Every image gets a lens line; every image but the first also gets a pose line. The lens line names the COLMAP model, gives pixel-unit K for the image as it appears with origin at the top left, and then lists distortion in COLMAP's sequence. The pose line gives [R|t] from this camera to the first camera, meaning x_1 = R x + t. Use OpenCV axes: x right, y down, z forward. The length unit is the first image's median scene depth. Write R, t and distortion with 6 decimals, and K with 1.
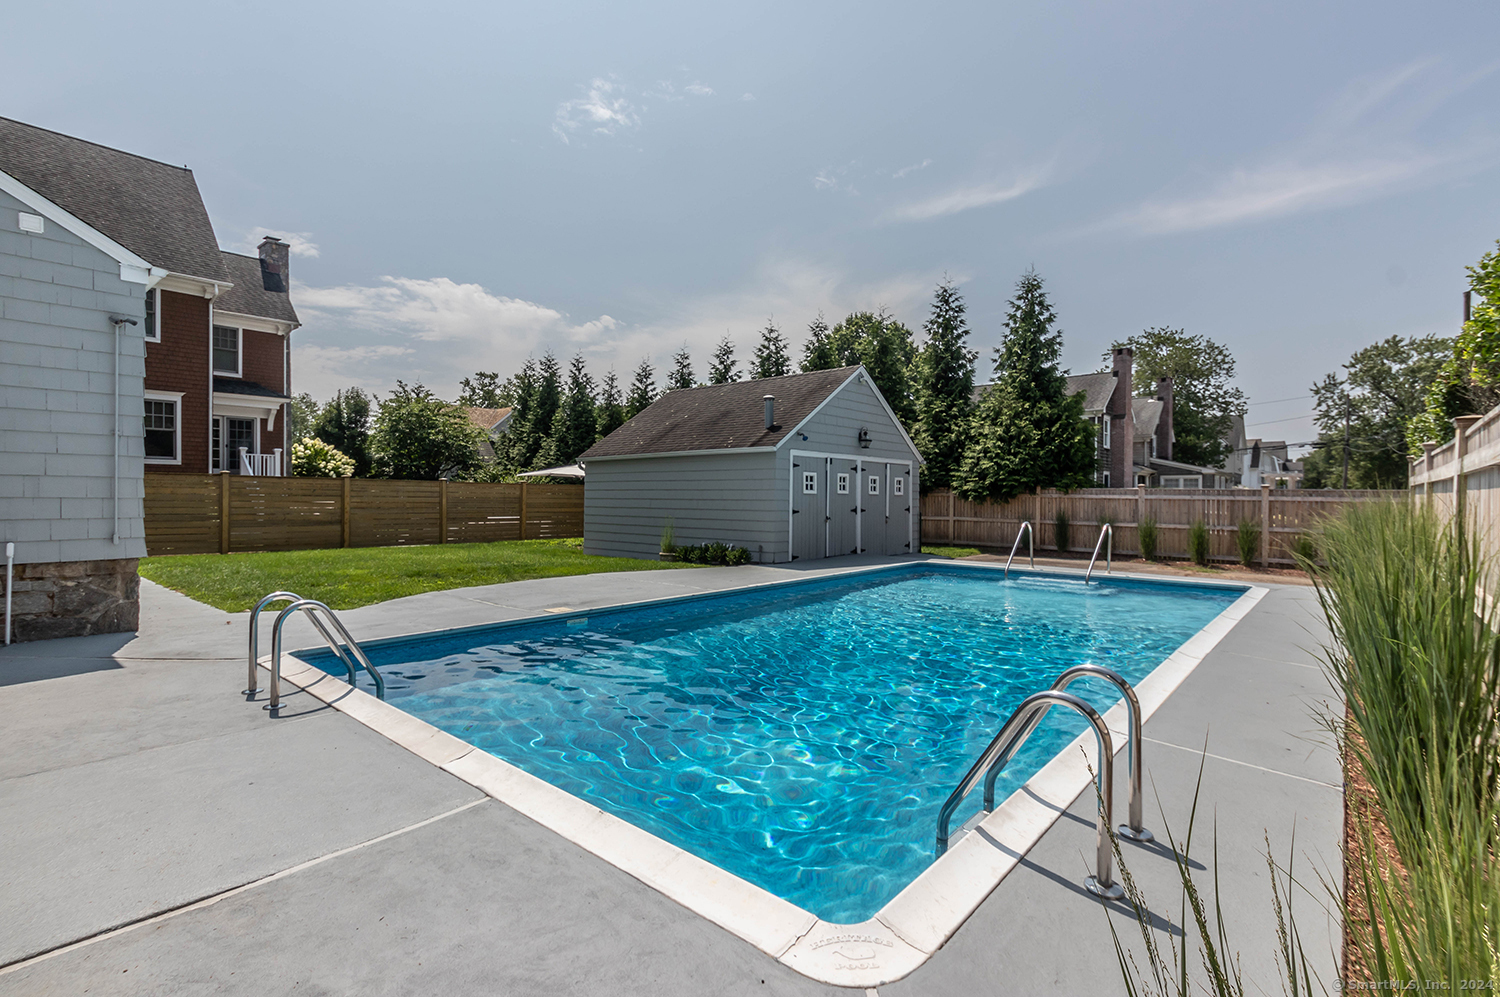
lens RADIAL K [[706.5, 0, 750.0], [0, 706.5, 498.5], [0, 0, 1]] dist [-0.000763, -0.000056]
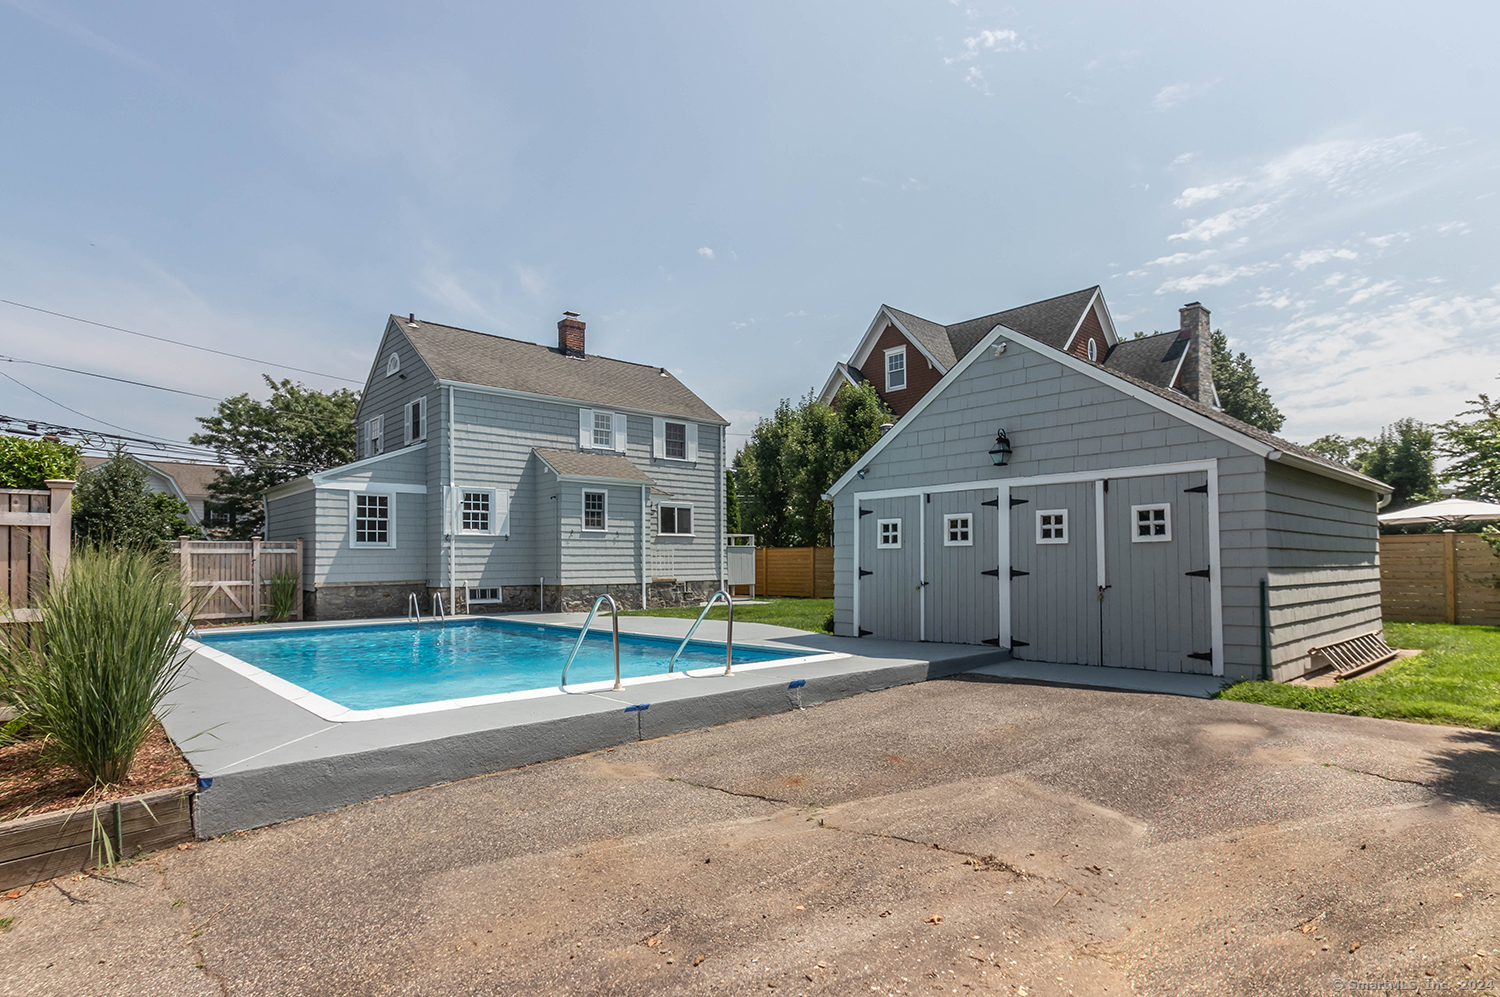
lens RADIAL K [[793.1, 0, 792.2], [0, 793.1, 549.6], [0, 0, 1]] dist [-0.000241, 0.000044]
pose [[-0.108967, -0.023411, -0.993770, 0.858127], [0.004640, 0.999700, -0.024059, 0.012925], [0.994035, -0.007232, -0.108826, 0.938381]]
